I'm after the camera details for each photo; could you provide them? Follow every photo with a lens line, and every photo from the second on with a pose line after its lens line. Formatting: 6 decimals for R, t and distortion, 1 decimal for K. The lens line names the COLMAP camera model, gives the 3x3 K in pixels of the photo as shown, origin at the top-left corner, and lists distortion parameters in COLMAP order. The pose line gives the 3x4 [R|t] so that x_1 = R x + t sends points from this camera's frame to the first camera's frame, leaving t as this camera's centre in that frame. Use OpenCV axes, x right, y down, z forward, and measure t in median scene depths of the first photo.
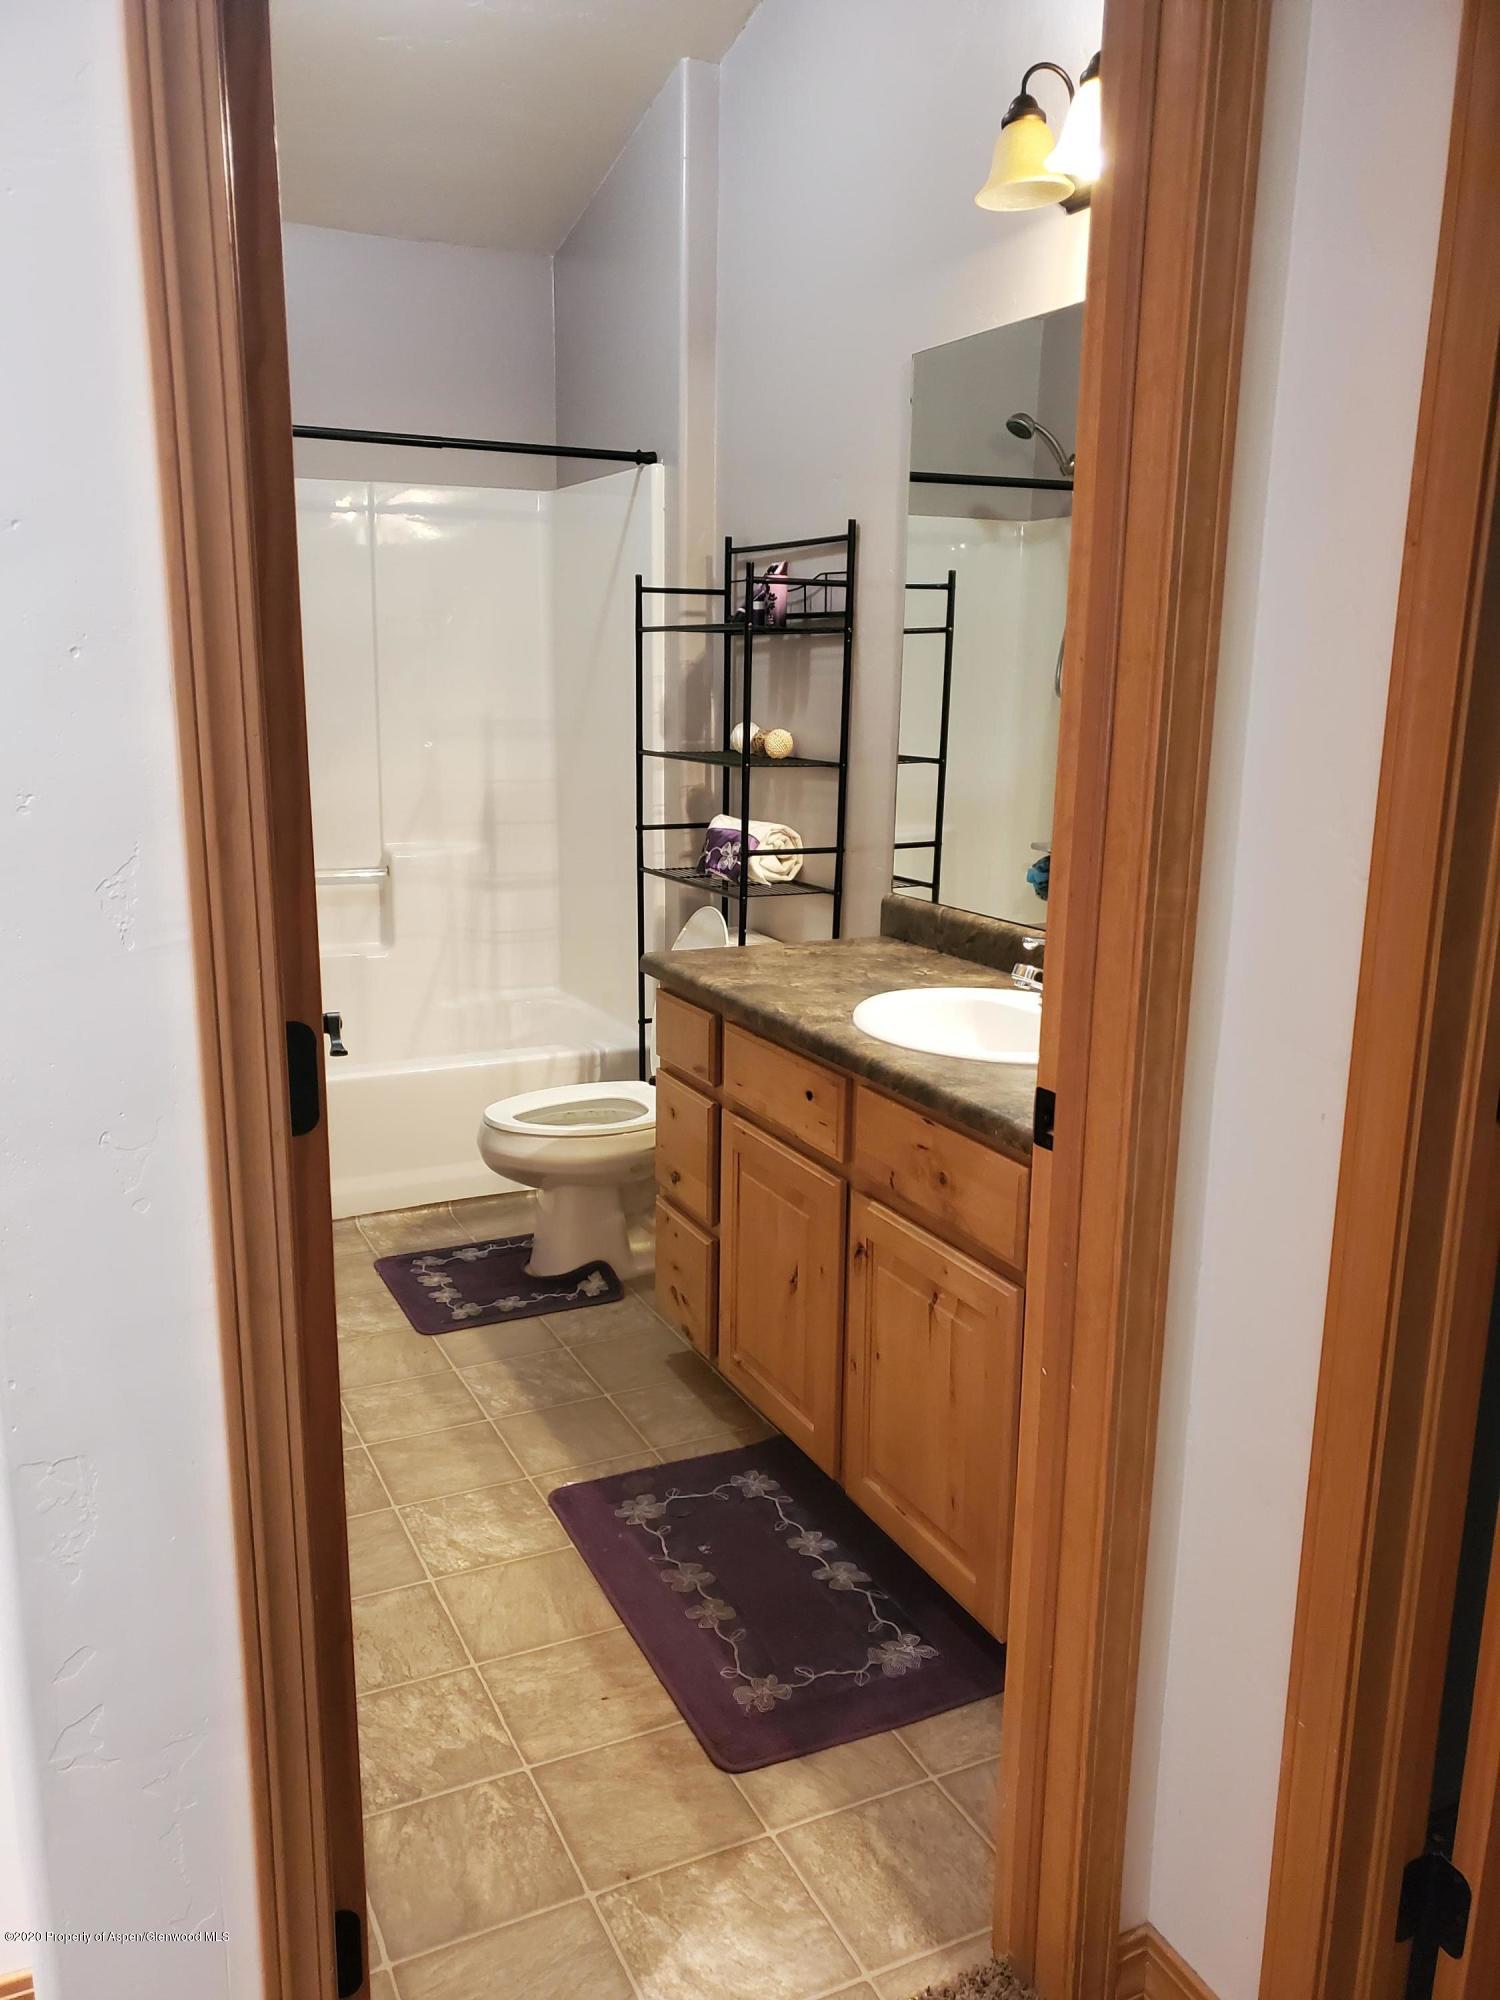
lens RADIAL K [[1571.9, 0, 750.0], [0, 1571.9, 1000.0], [0, 0, 1]] dist [0.143369, -0.286966]
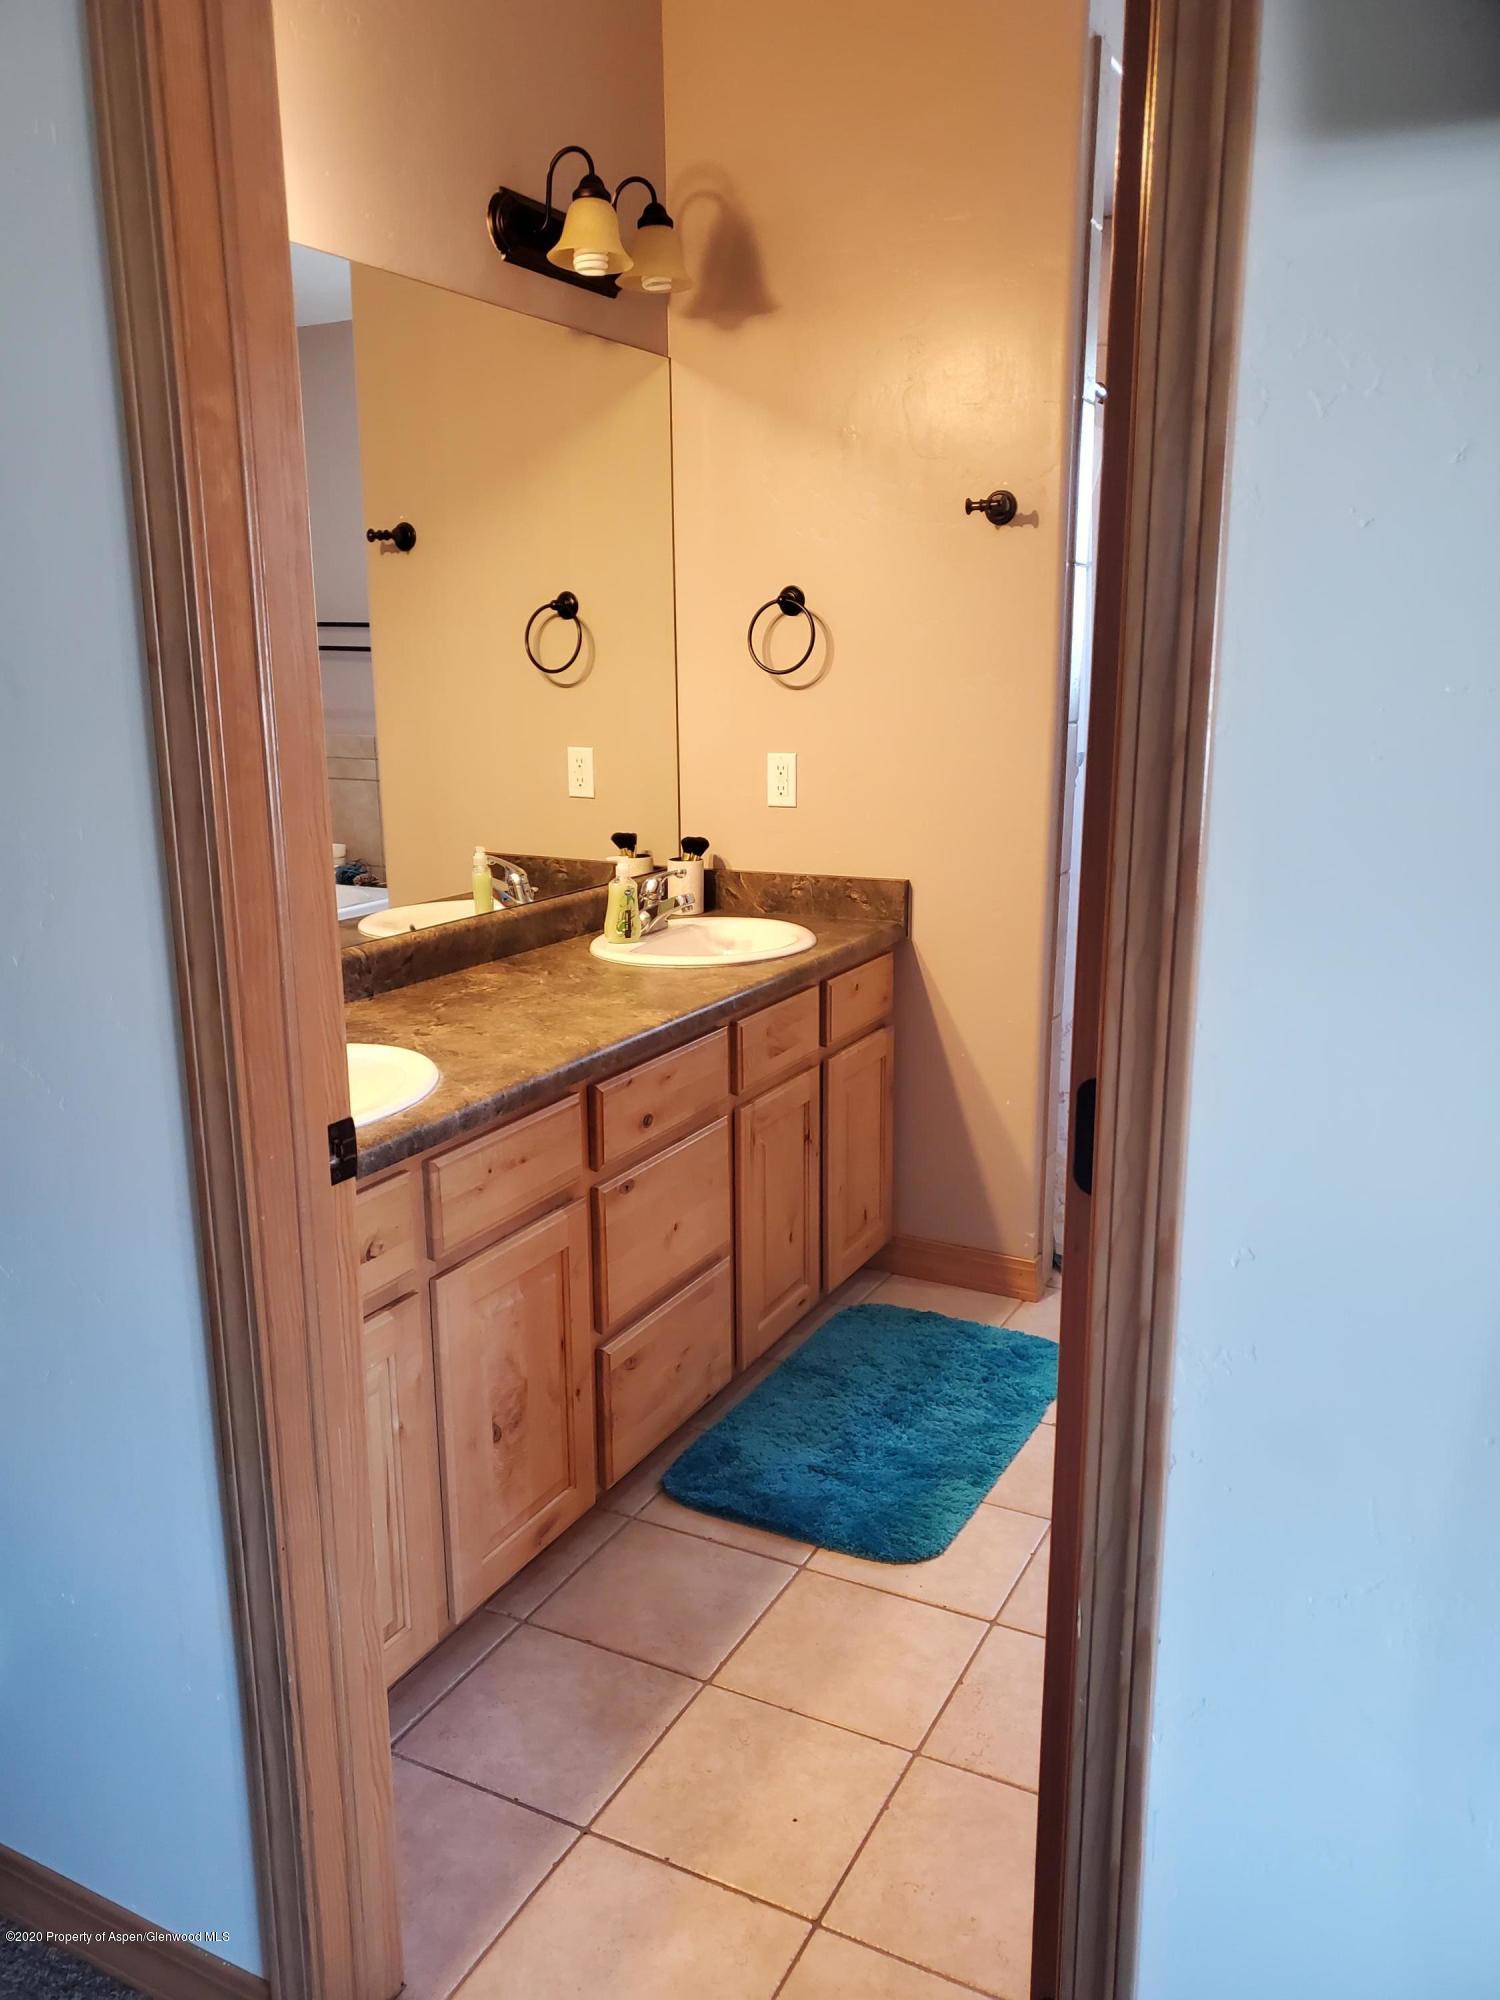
lens RADIAL K [[1571.9, 0, 750.0], [0, 1571.9, 1000.0], [0, 0, 1]] dist [0.143369, -0.286966]
pose [[-0.601861, -0.180352, 0.777970, -0.709989], [0.182431, 0.917358, 0.353799, -0.309719], [-0.777485, 0.354863, -0.519220, 1.336730]]
